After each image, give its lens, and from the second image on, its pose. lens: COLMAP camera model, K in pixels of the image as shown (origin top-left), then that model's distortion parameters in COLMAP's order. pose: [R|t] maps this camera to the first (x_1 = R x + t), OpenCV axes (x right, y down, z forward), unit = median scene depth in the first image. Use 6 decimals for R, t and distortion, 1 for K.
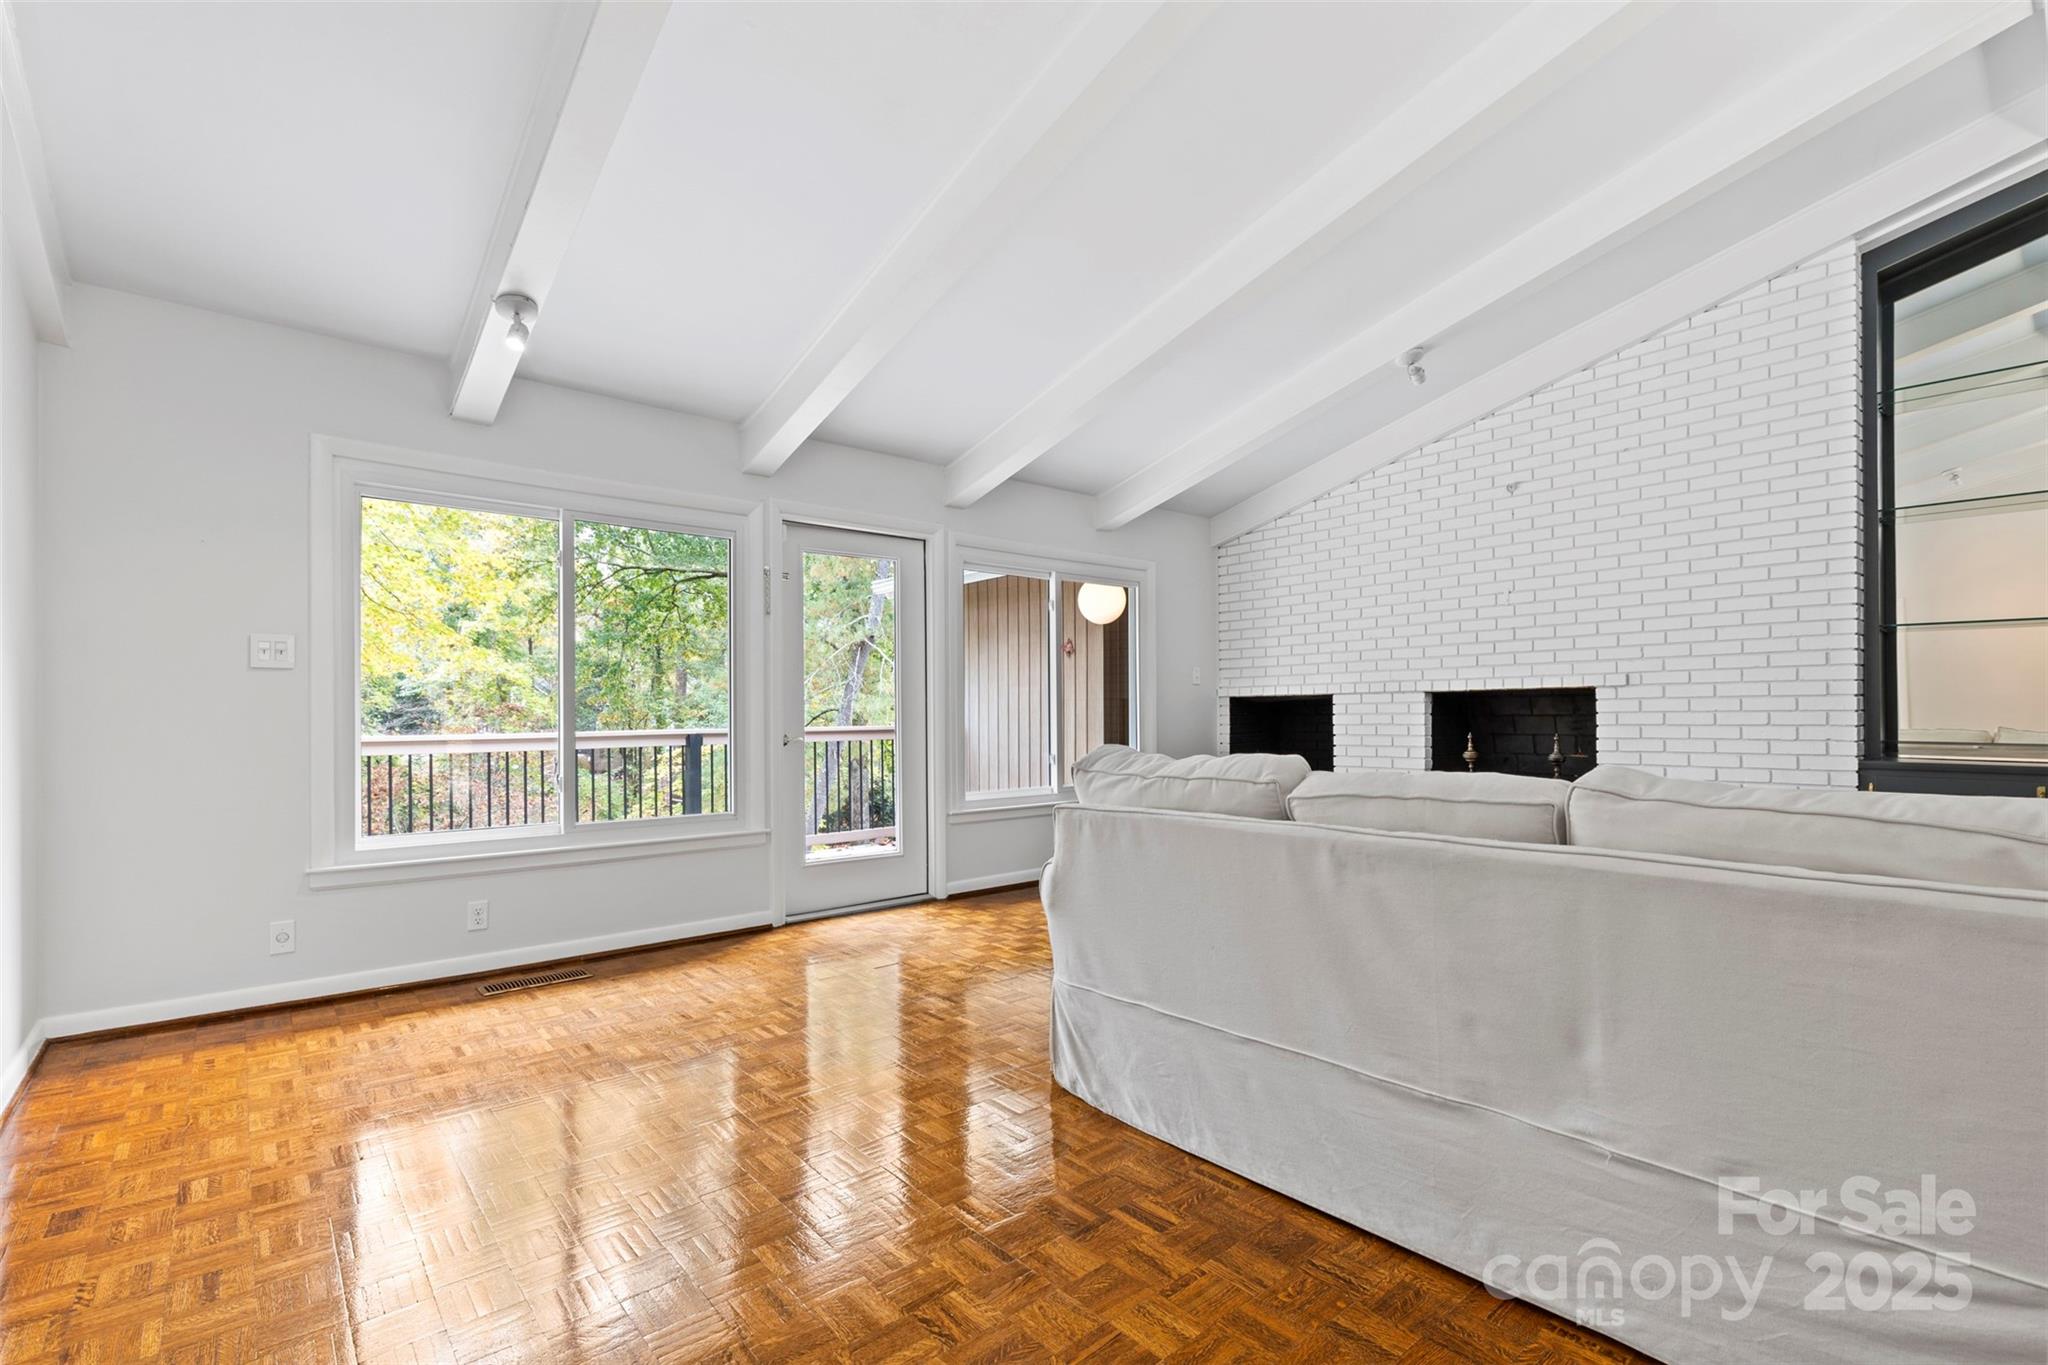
lens RADIAL K [[932.7, 0, 1023.9], [0, 932.7, 714.1], [0, 0, 1]] dist [0.000180, 0.000028]
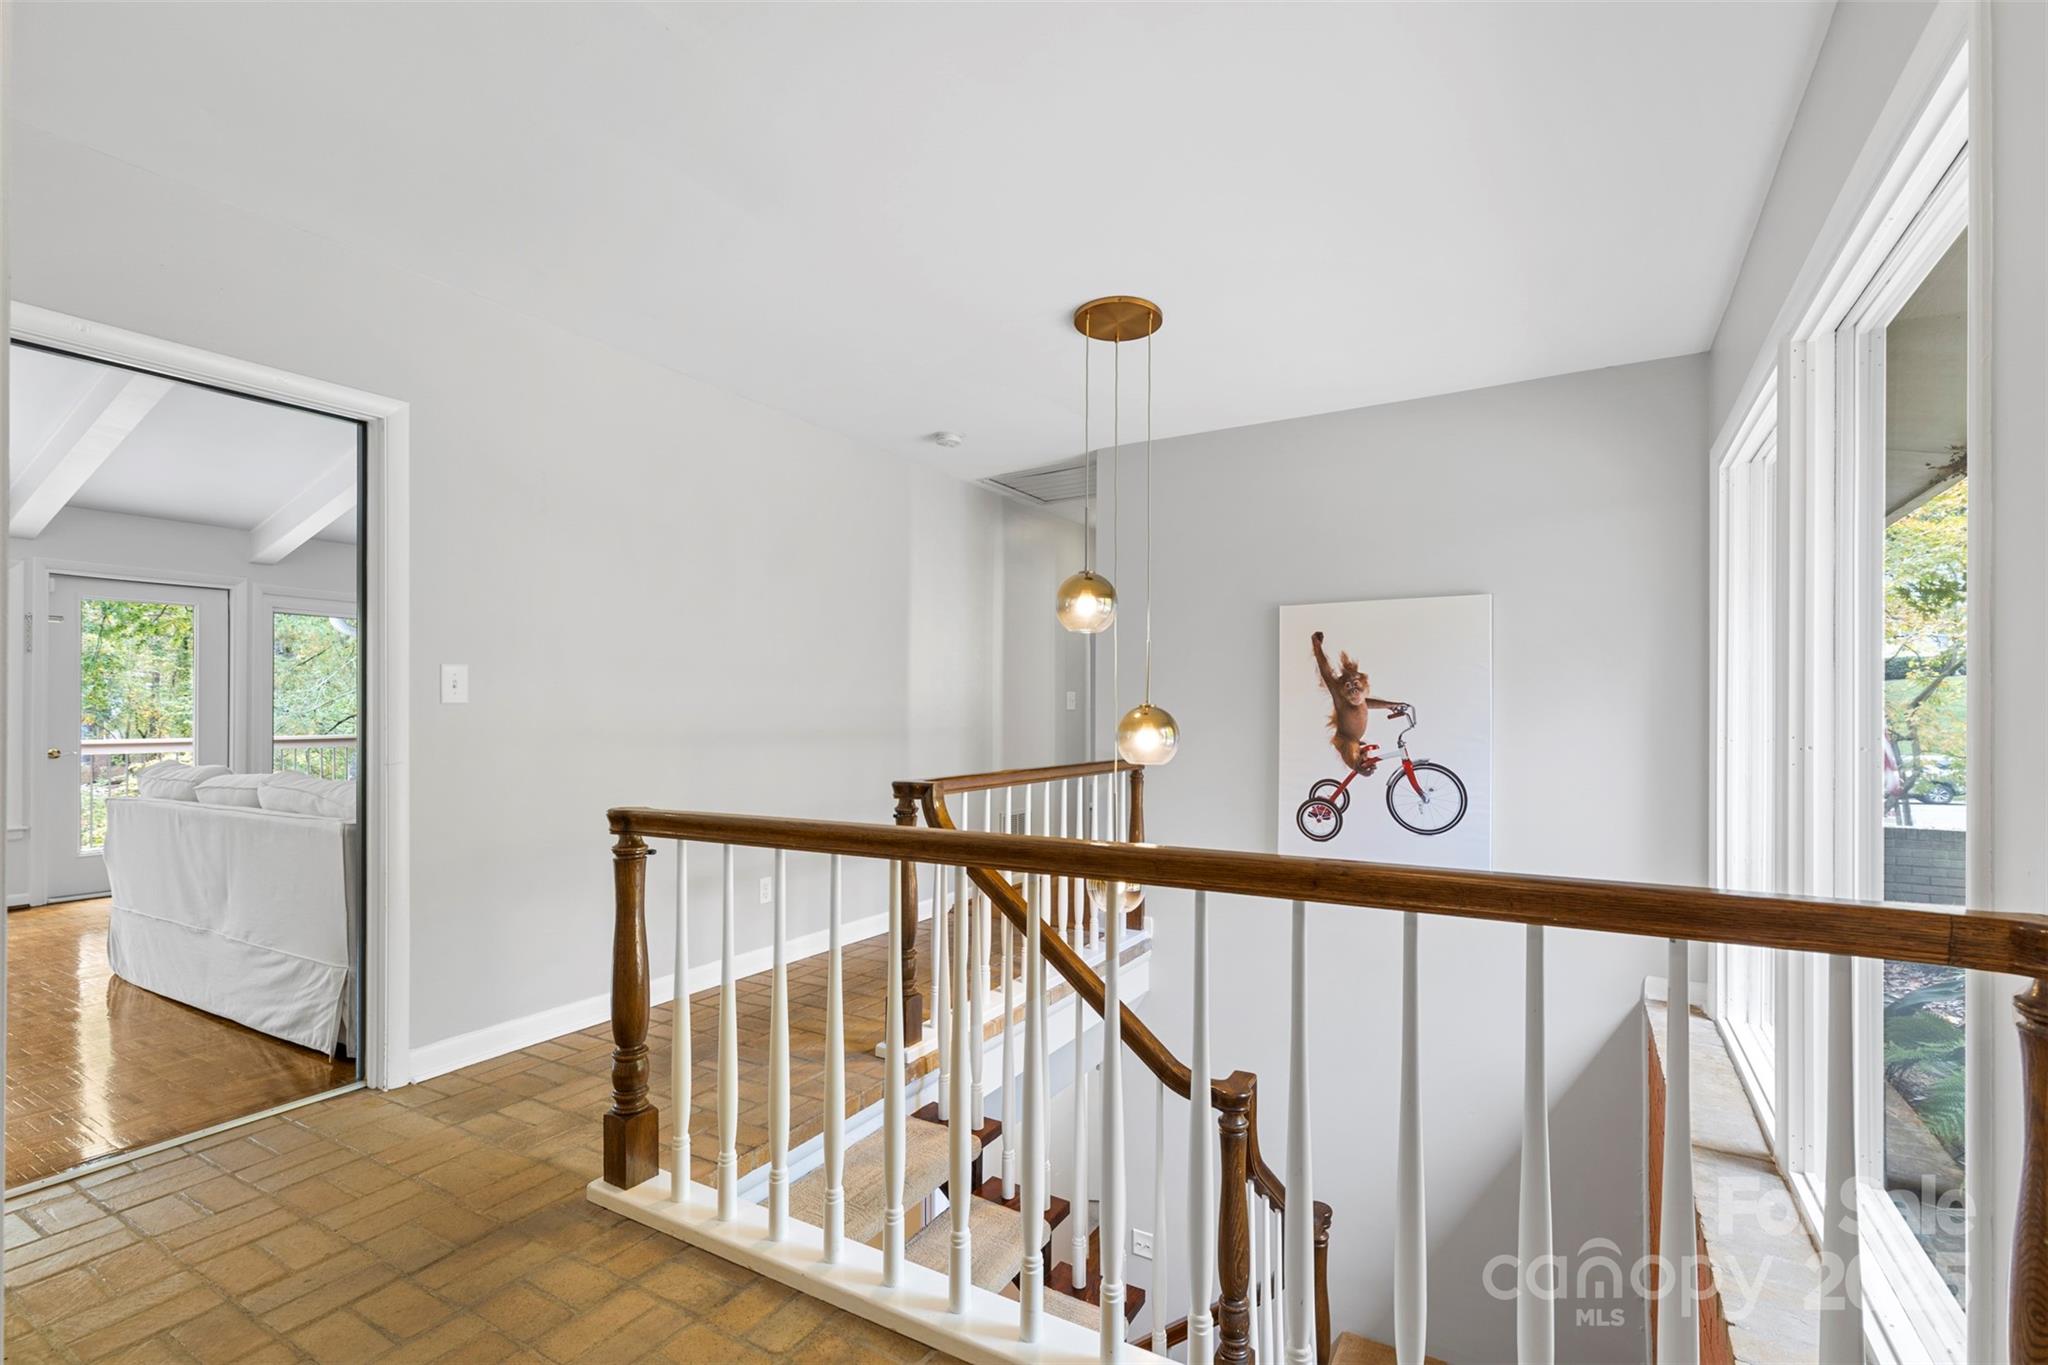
lens RADIAL K [[932.7, 0, 1023.9], [0, 932.7, 714.1], [0, 0, 1]] dist [0.000180, 0.000028]
pose [[0.943798, 0.005891, 0.330469, 0.511200], [-0.005637, 0.999983, -0.001726, -0.027329], [-0.330473, -0.000234, 0.943815, -0.543189]]
